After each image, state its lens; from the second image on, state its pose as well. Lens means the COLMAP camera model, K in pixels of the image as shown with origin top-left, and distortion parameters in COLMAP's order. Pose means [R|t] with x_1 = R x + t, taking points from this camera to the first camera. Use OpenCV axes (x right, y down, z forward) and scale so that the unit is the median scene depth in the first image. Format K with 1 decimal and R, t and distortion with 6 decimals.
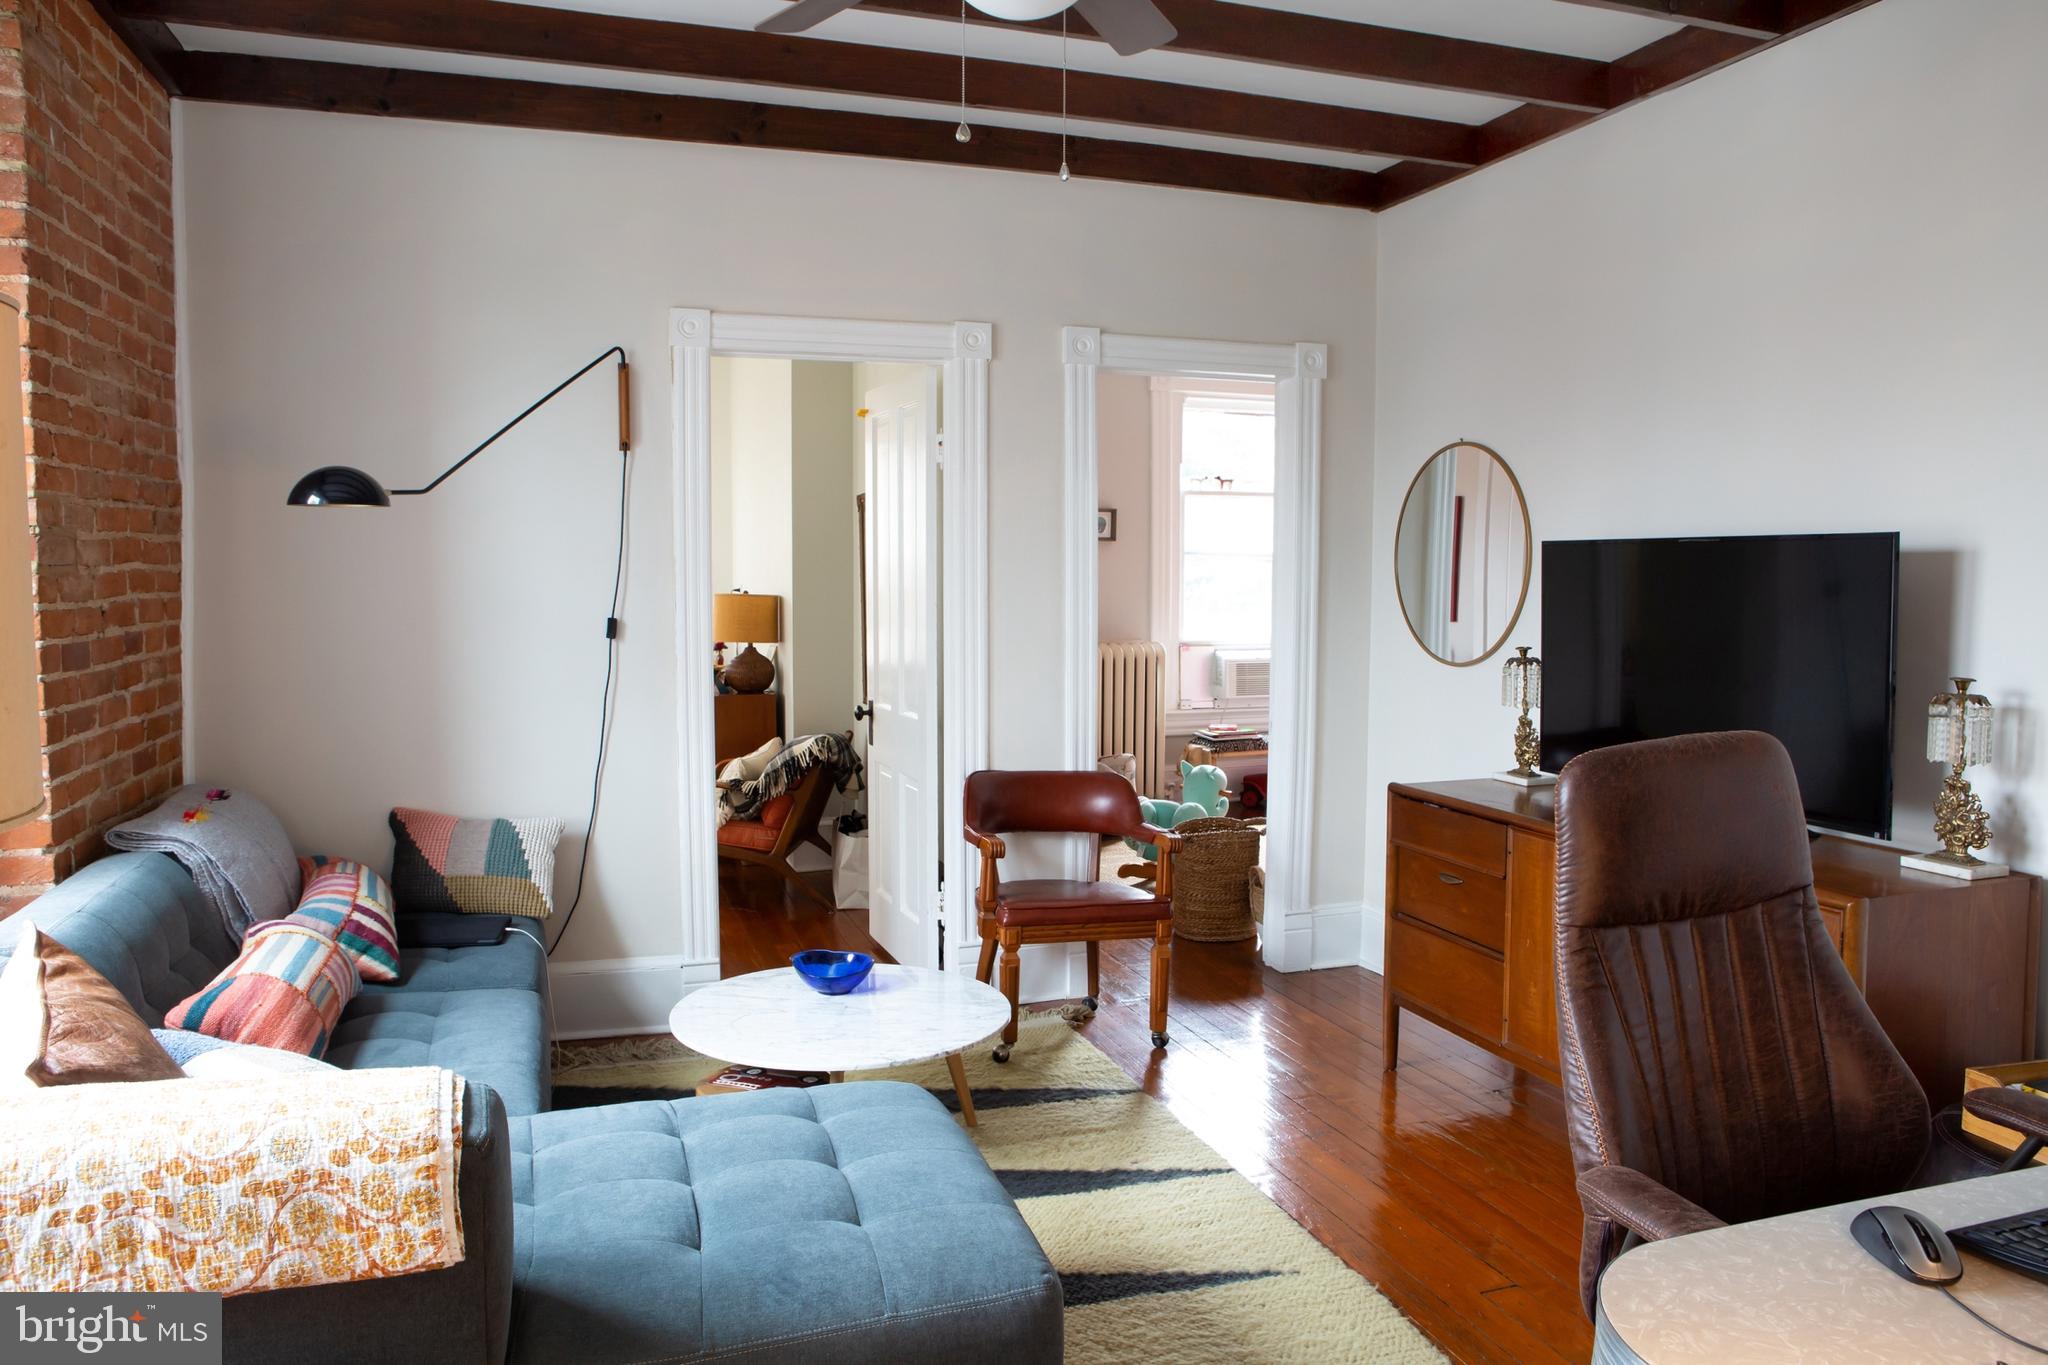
lens RADIAL K [[1415.4, 0, 1023.0], [0, 1415.4, 676.2], [0, 0, 1]] dist [-0.077720, 0.047997]
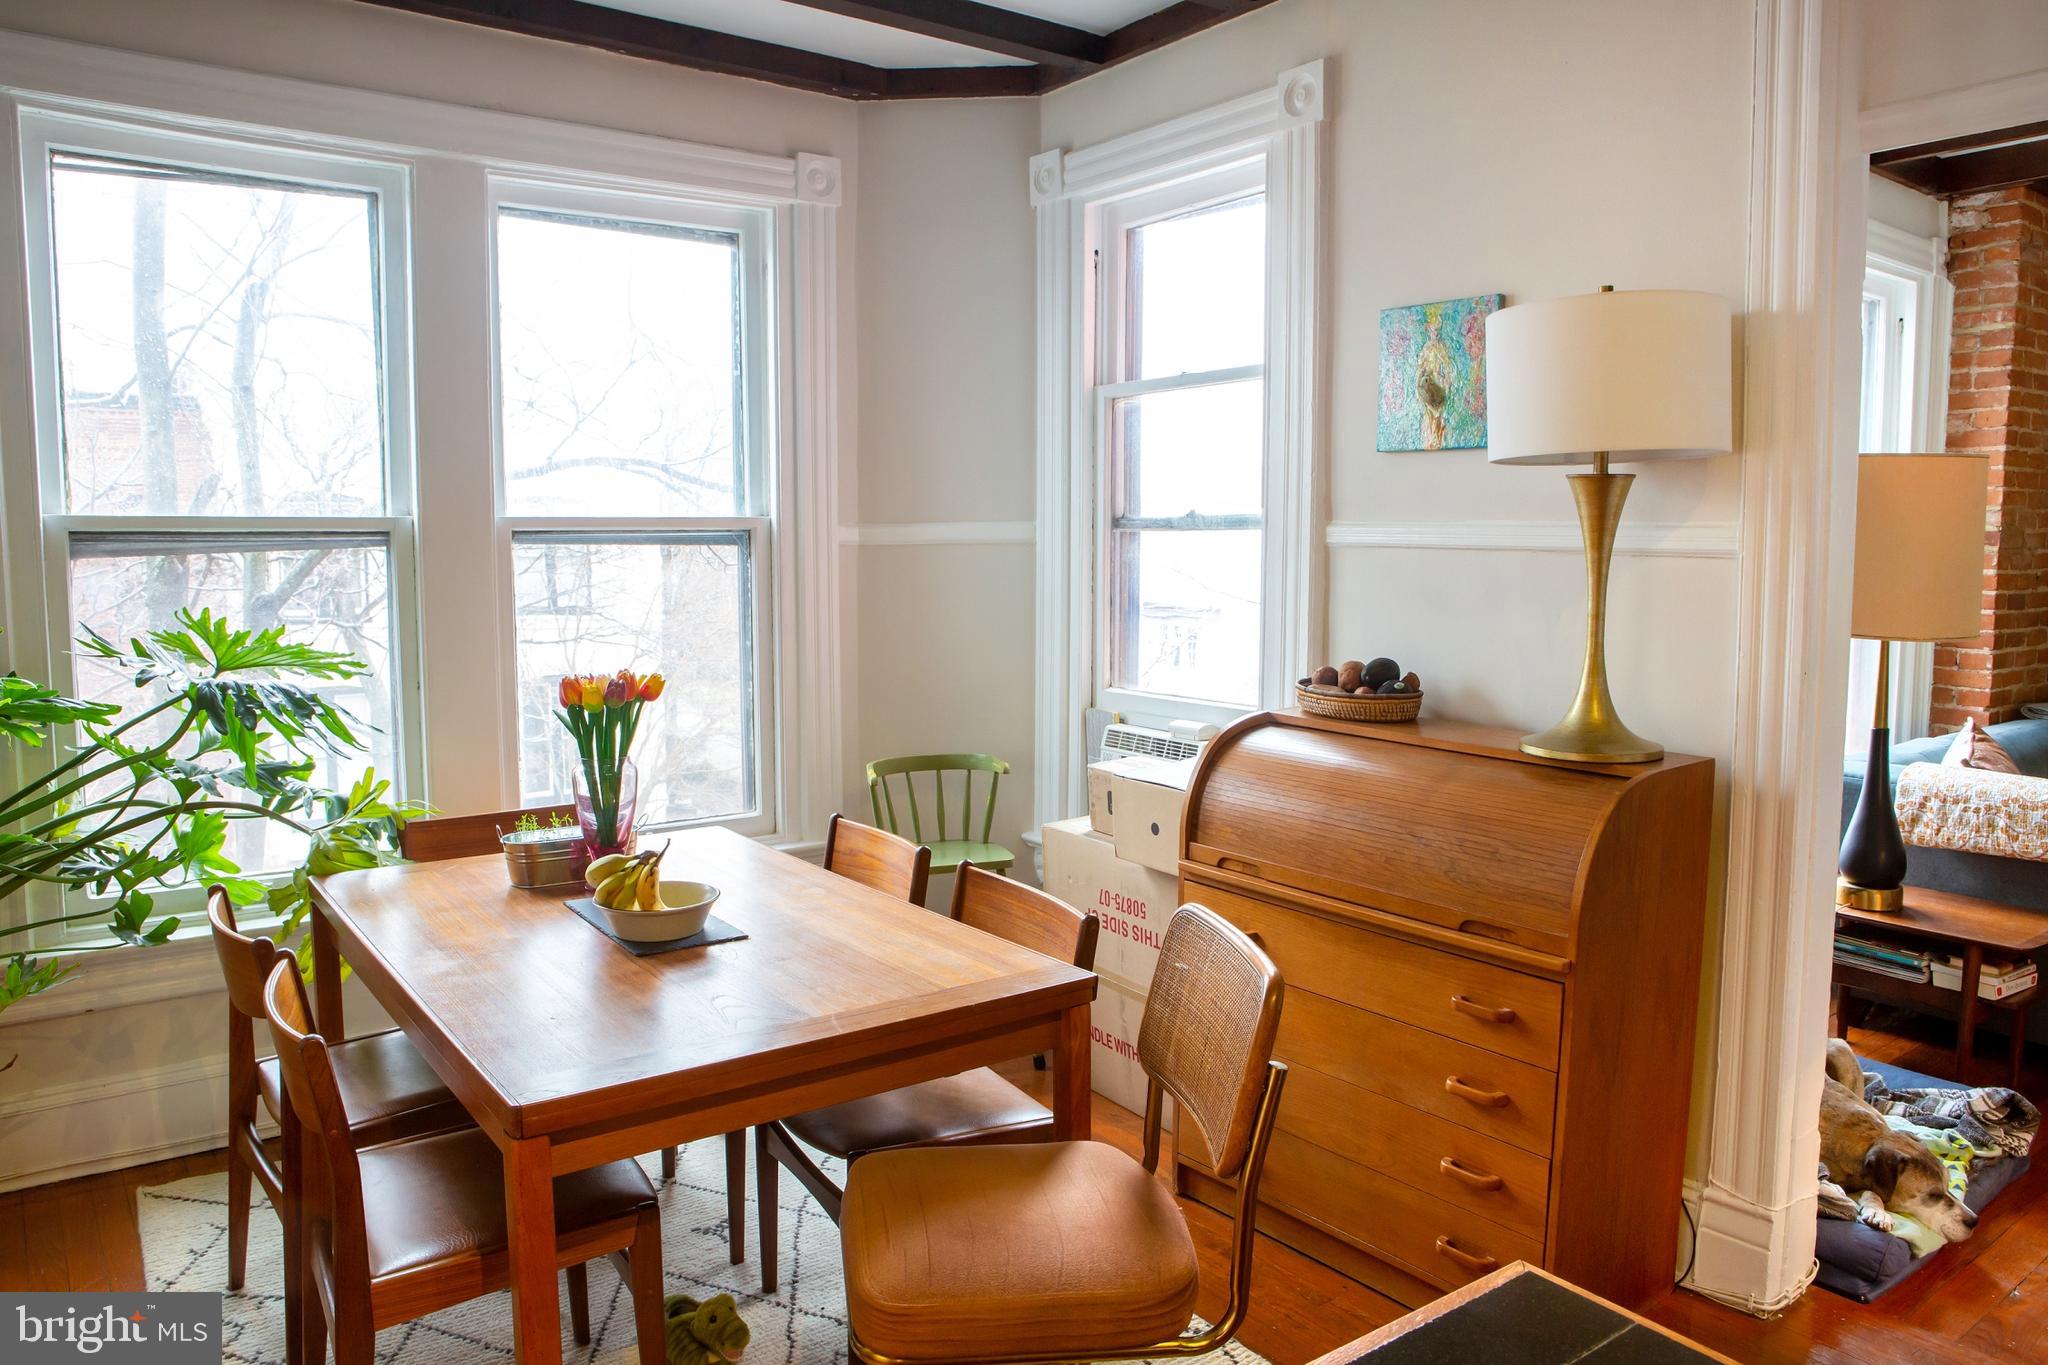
lens RADIAL K [[1415.4, 0, 1023.0], [0, 1415.4, 676.2], [0, 0, 1]] dist [-0.077720, 0.047997]
pose [[0.317585, 0.085388, -0.944377, 0.541900], [-0.070980, 0.995284, 0.066121, 0.052224], [0.945569, 0.046033, 0.322148, -0.710736]]
